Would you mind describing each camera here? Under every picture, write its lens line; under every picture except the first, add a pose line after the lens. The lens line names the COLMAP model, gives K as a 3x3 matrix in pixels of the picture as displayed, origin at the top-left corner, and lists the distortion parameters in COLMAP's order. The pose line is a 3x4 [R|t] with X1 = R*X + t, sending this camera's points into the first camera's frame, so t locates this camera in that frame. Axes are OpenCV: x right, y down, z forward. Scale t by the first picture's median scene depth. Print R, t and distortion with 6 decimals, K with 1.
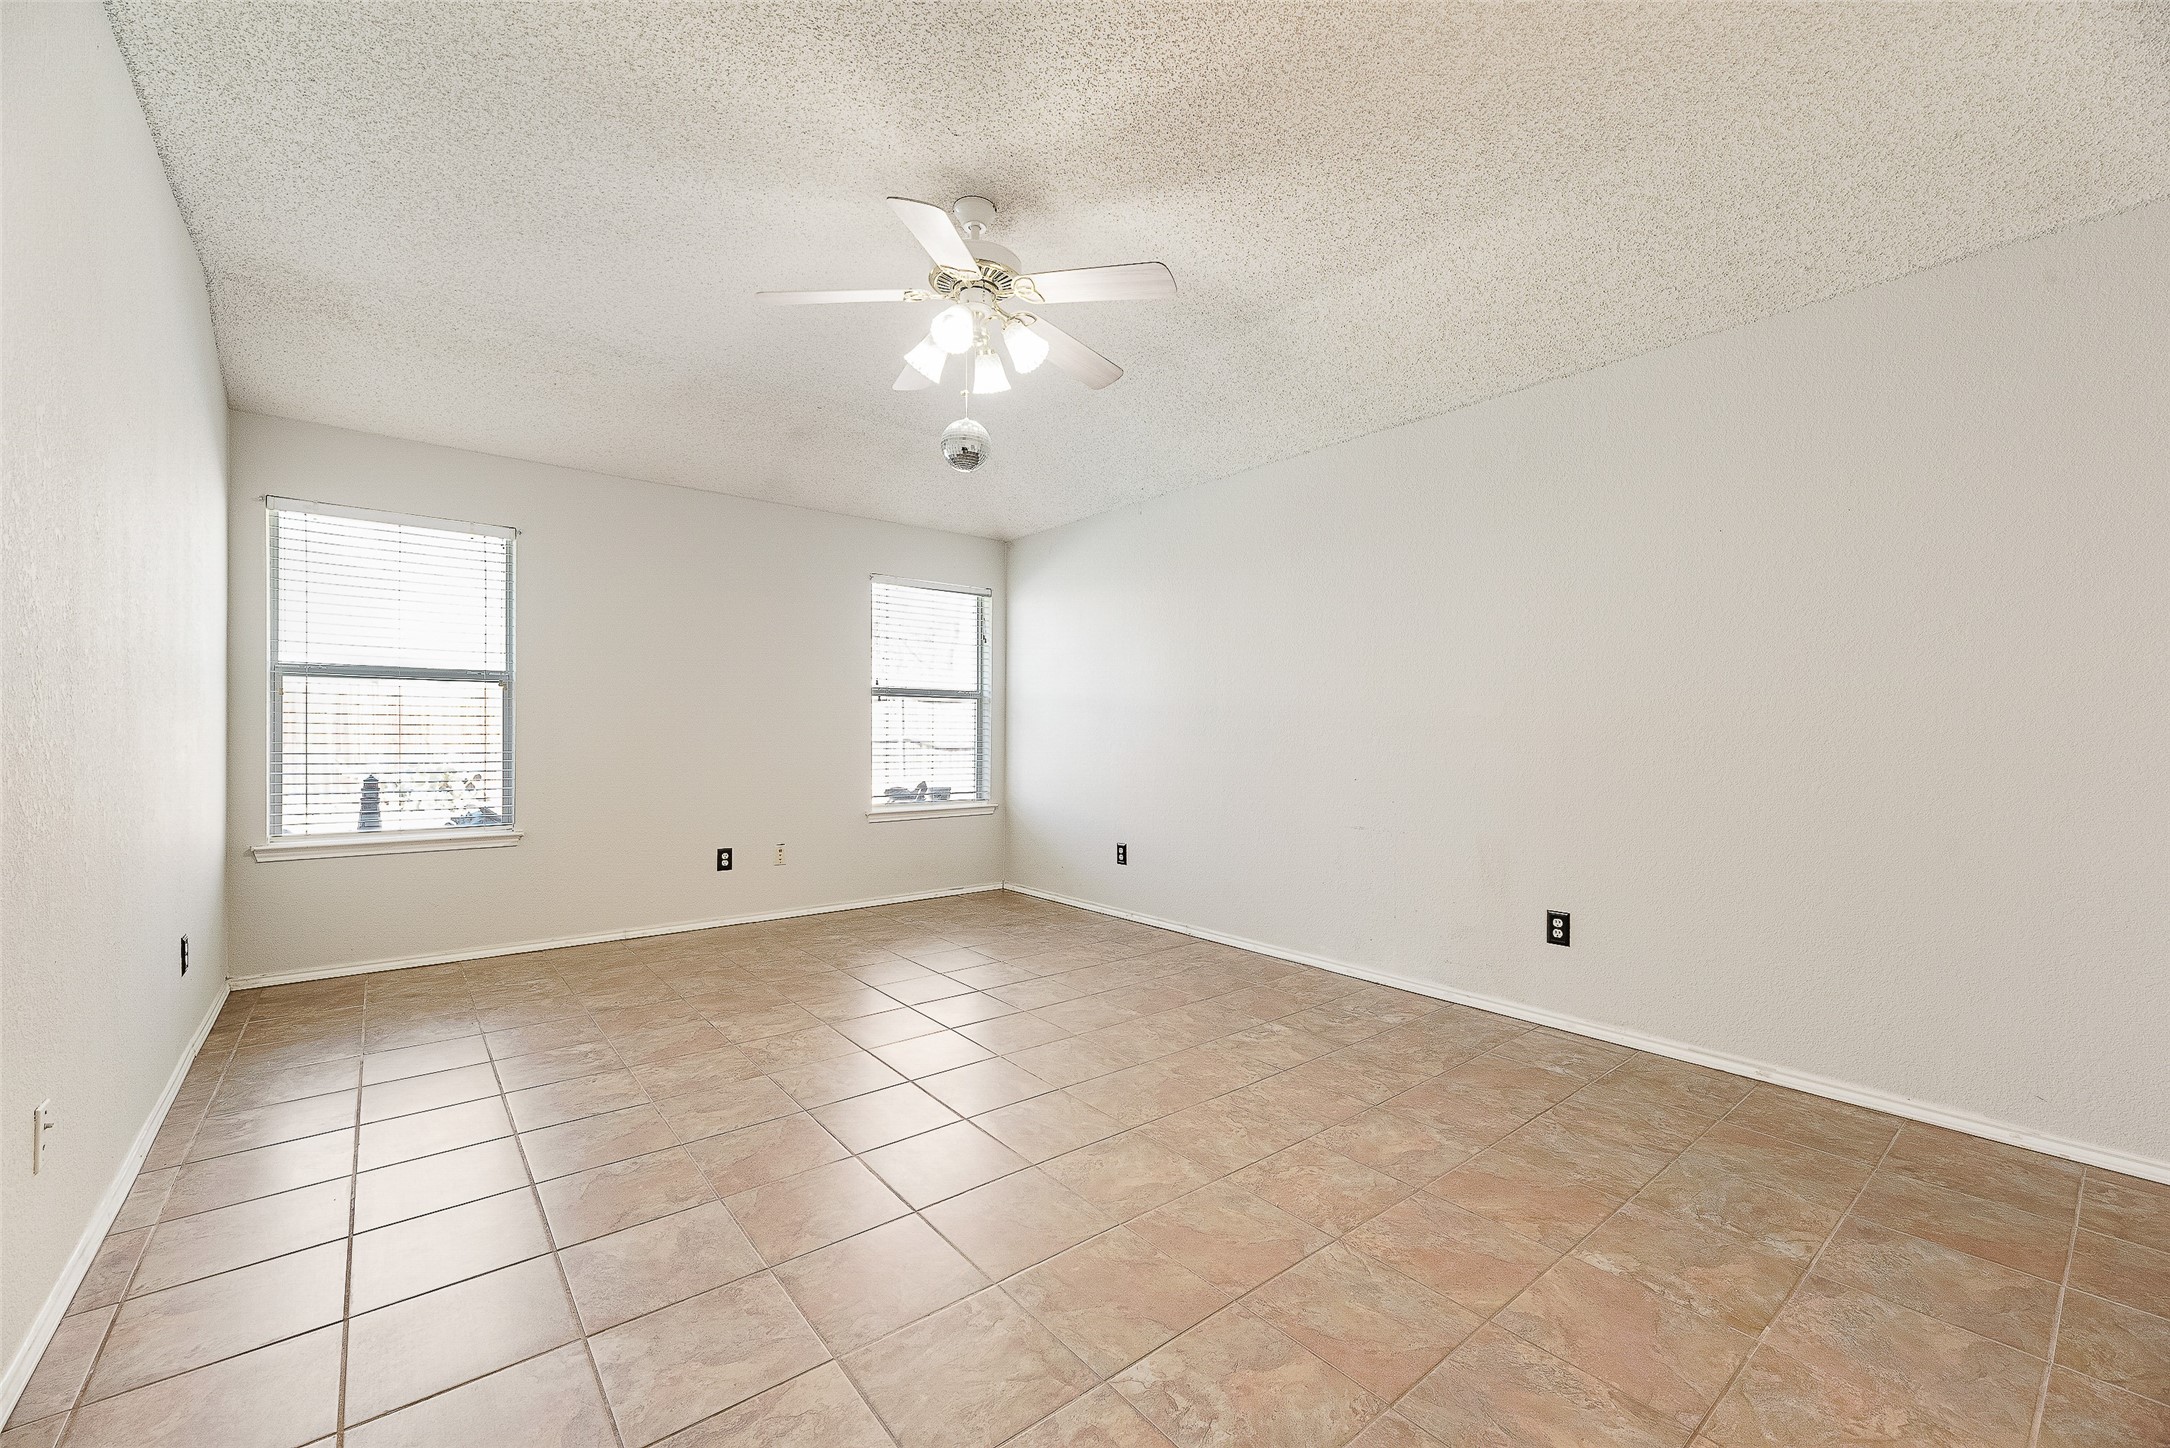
lens RADIAL K [[871.3, 0, 1085.0], [0, 871.3, 724.0], [0, 0, 1]] dist [-0.000280, -0.000031]
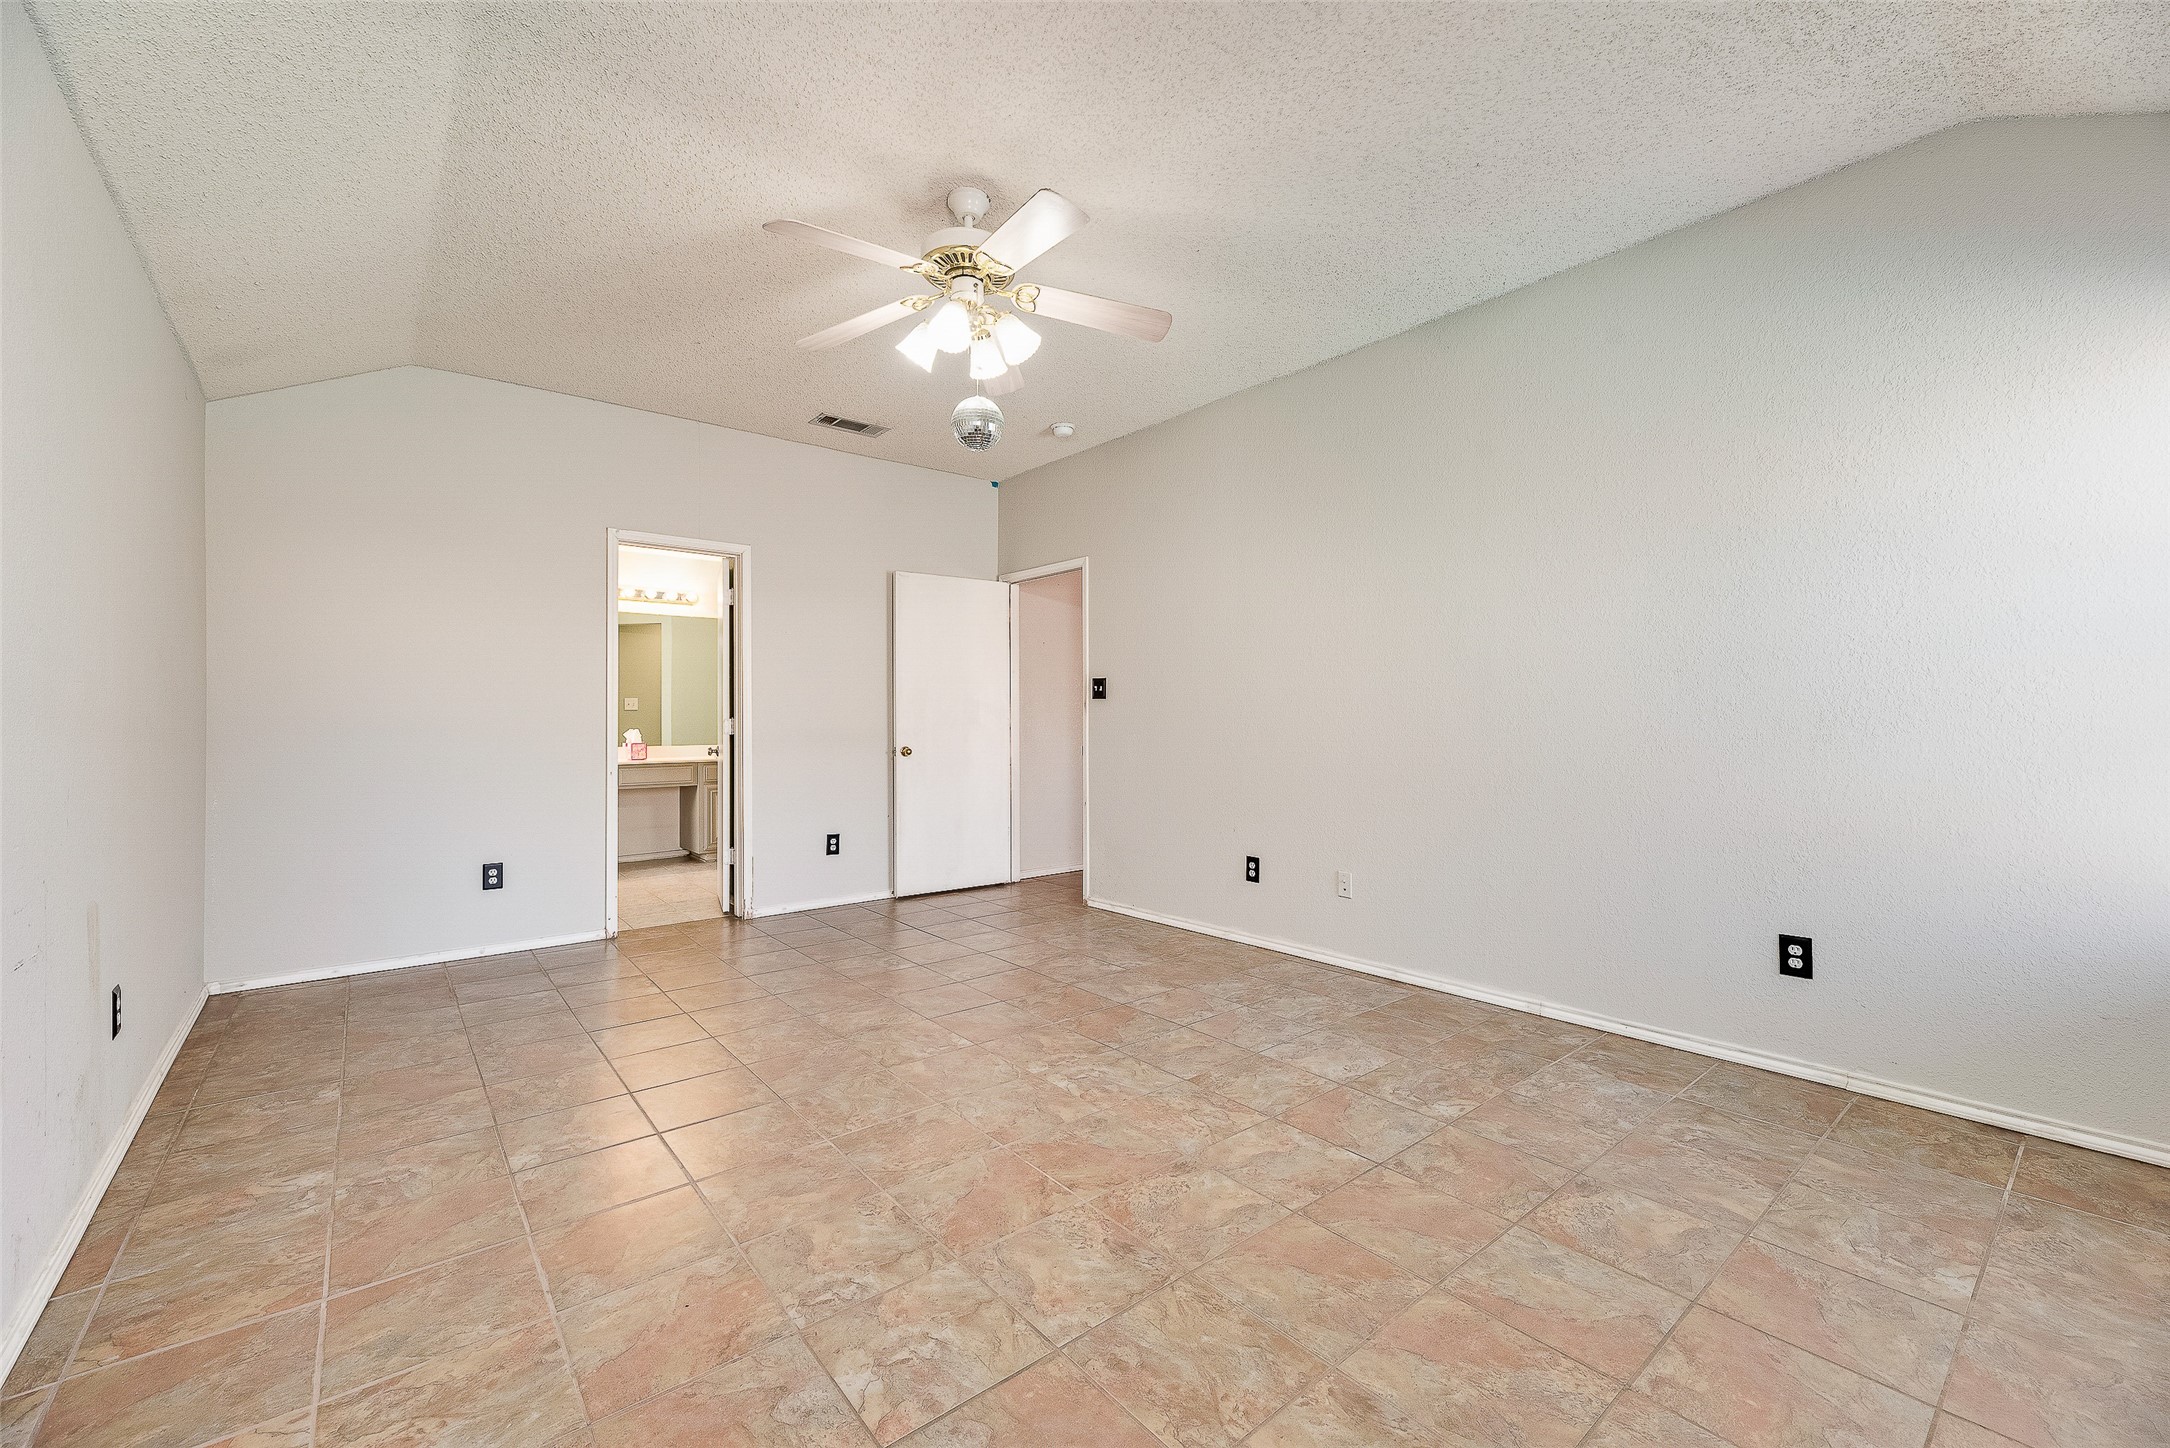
lens RADIAL K [[871.3, 0, 1085.0], [0, 871.3, 724.0], [0, 0, 1]] dist [-0.000280, -0.000031]
pose [[-0.999967, -0.000957, -0.008119, -0.216192], [-0.000930, 0.999994, -0.003309, 0.010620], [0.008122, -0.003302, -0.999962, 1.721640]]
